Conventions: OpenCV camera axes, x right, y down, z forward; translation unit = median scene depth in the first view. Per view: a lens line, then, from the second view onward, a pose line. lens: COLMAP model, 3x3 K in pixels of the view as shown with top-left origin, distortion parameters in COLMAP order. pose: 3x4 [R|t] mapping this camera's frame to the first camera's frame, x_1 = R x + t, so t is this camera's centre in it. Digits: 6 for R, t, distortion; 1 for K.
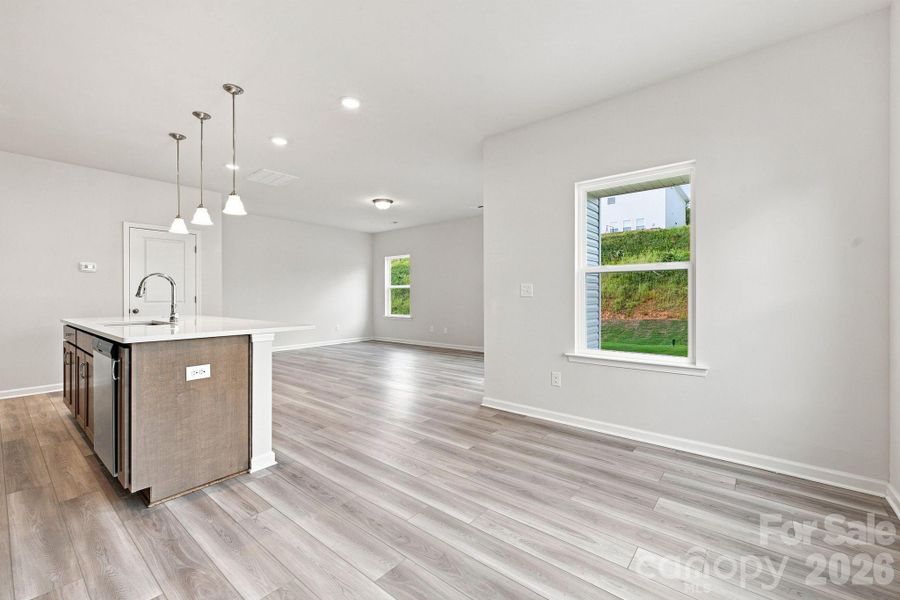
lens RADIAL K [[379.0, 0, 448.8], [0, 379.0, 295.6], [0, 0, 1]] dist [0.000322, -0.000086]
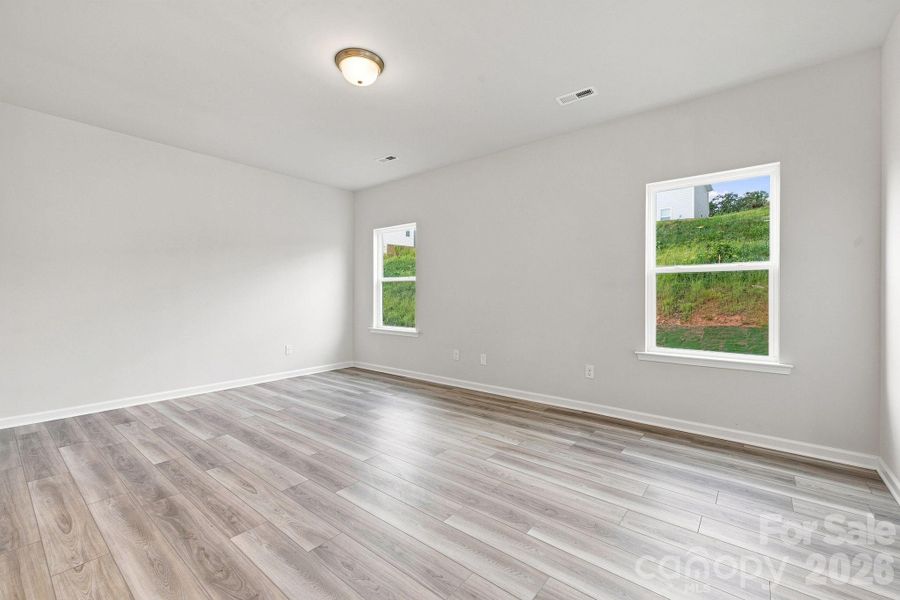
lens RADIAL K [[379.0, 0, 448.8], [0, 379.0, 295.6], [0, 0, 1]] dist [0.000322, -0.000086]
pose [[0.999937, 0.004718, 0.010189, -0.055726], [-0.004764, 0.999979, 0.004491, -0.000768], [-0.010168, -0.004539, 0.999938, 0.404408]]
